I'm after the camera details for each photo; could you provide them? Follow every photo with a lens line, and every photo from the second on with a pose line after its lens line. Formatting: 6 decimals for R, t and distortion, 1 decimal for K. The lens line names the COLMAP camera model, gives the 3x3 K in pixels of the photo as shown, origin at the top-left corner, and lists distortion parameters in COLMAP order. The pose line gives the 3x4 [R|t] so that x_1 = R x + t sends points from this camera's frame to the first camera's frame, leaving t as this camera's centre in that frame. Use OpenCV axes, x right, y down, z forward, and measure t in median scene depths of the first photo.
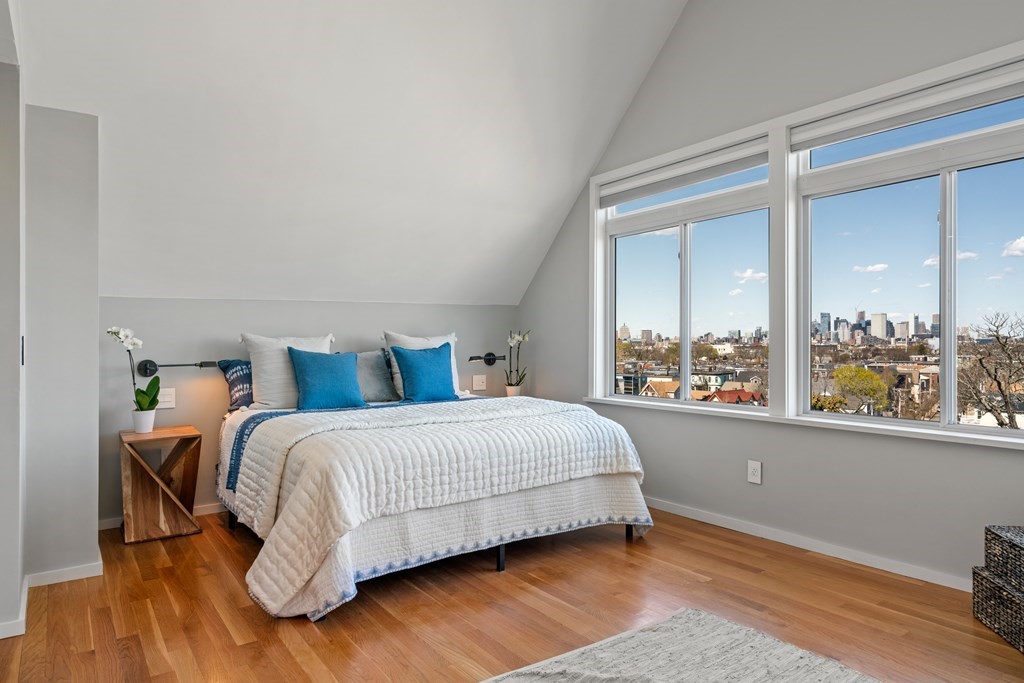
lens RADIAL K [[634.1, 0, 512.0], [0, 634.1, 341.5], [0, 0, 1]] dist [-0.004620, -0.000449]
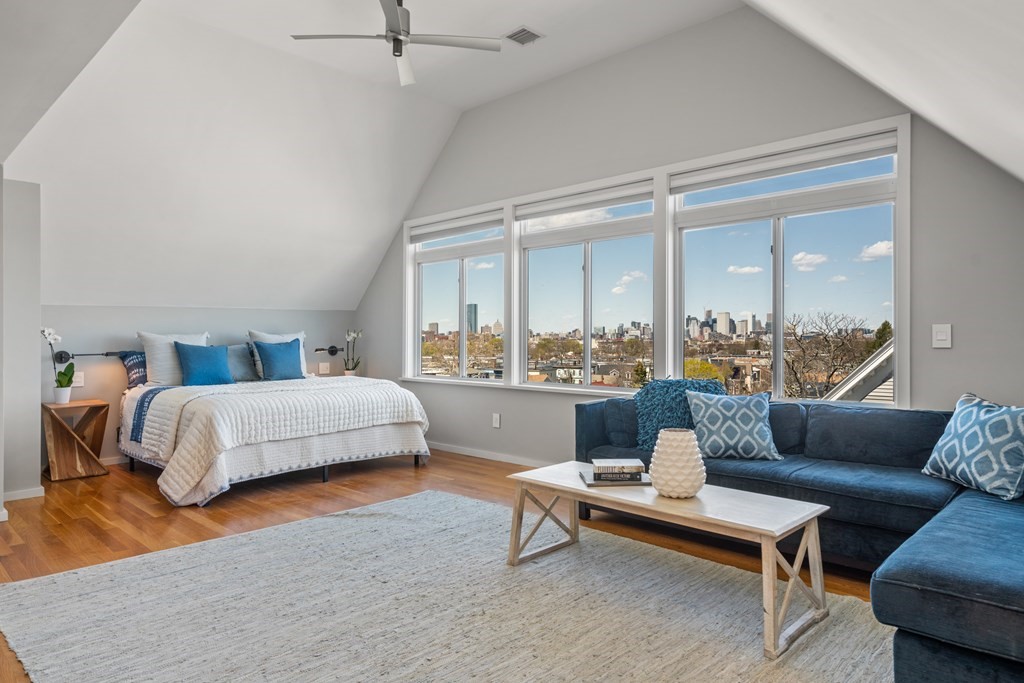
lens RADIAL K [[622.2, 0, 512.0], [0, 622.2, 341.5], [0, 0, 1]] dist [-0.001092, 0.002440]
pose [[0.980418, 0.000461, 0.196928, 0.104196], [-0.001888, 0.999973, 0.007059, -0.002472], [-0.196920, -0.007292, 0.980392, -0.485065]]
